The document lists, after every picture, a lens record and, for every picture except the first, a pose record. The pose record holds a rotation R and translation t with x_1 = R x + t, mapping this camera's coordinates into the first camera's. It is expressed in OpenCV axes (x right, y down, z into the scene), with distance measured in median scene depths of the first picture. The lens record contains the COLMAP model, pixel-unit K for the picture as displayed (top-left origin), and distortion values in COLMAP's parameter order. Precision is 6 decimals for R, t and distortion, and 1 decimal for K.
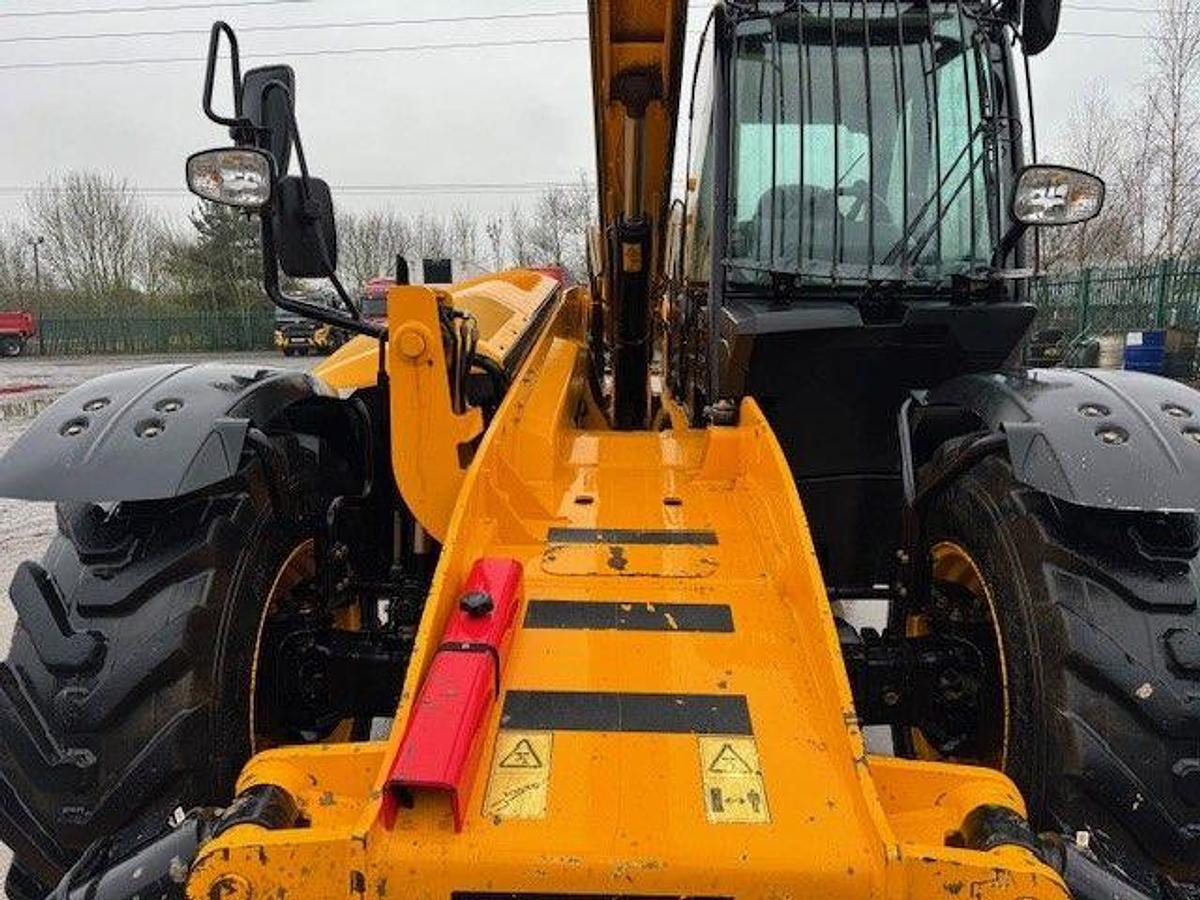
lens RADIAL K [[835.1, 0, 600.0], [0, 835.1, 450.0], [0, 0, 1]] dist [0.028203, -0.001159]
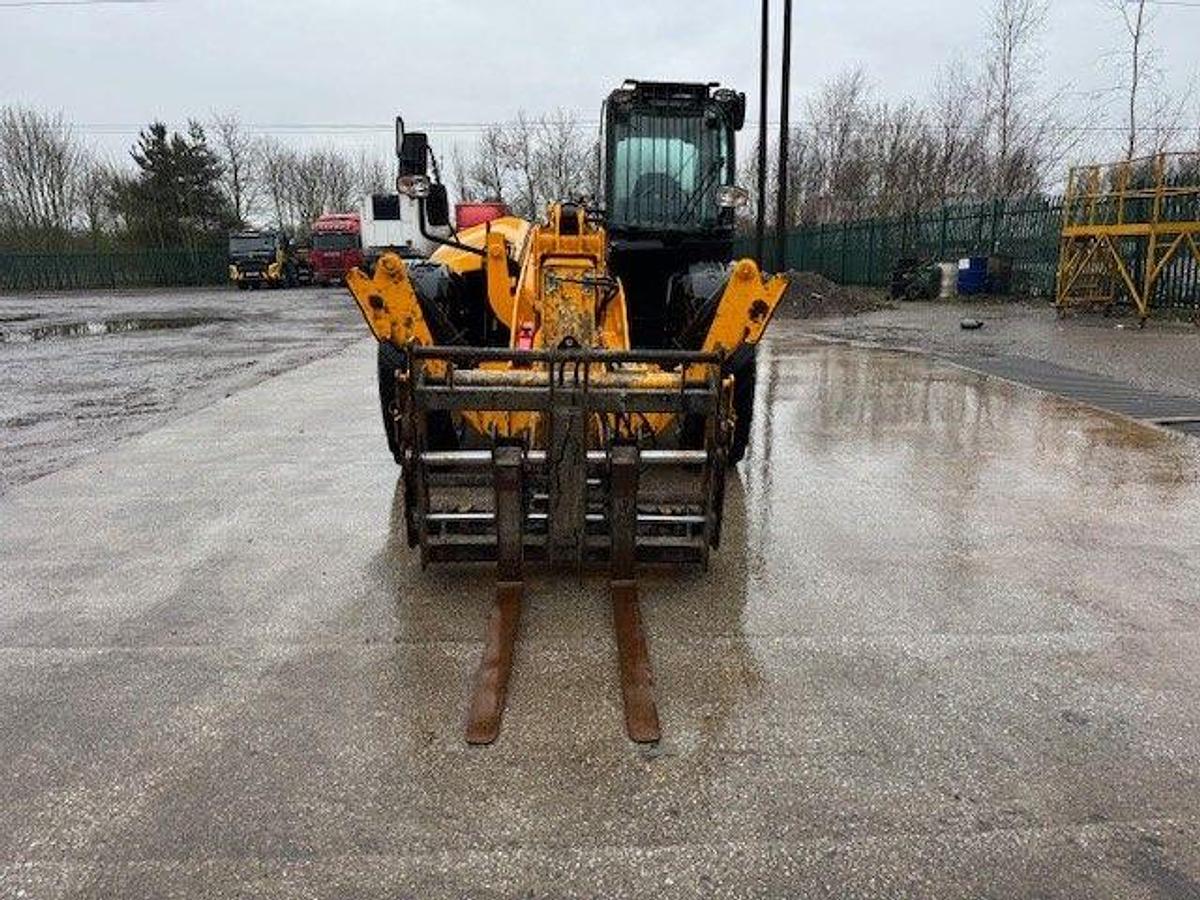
lens RADIAL K [[859.7, 0, 600.7], [0, 859.7, 433.3], [0, 0, 1]] dist [0.029524, -0.002393]
pose [[0.997444, -0.021053, 0.068283, -0.003788], [0.017585, 0.998544, 0.050989, 0.020185], [-0.069257, -0.049658, 0.996362, -0.117758]]
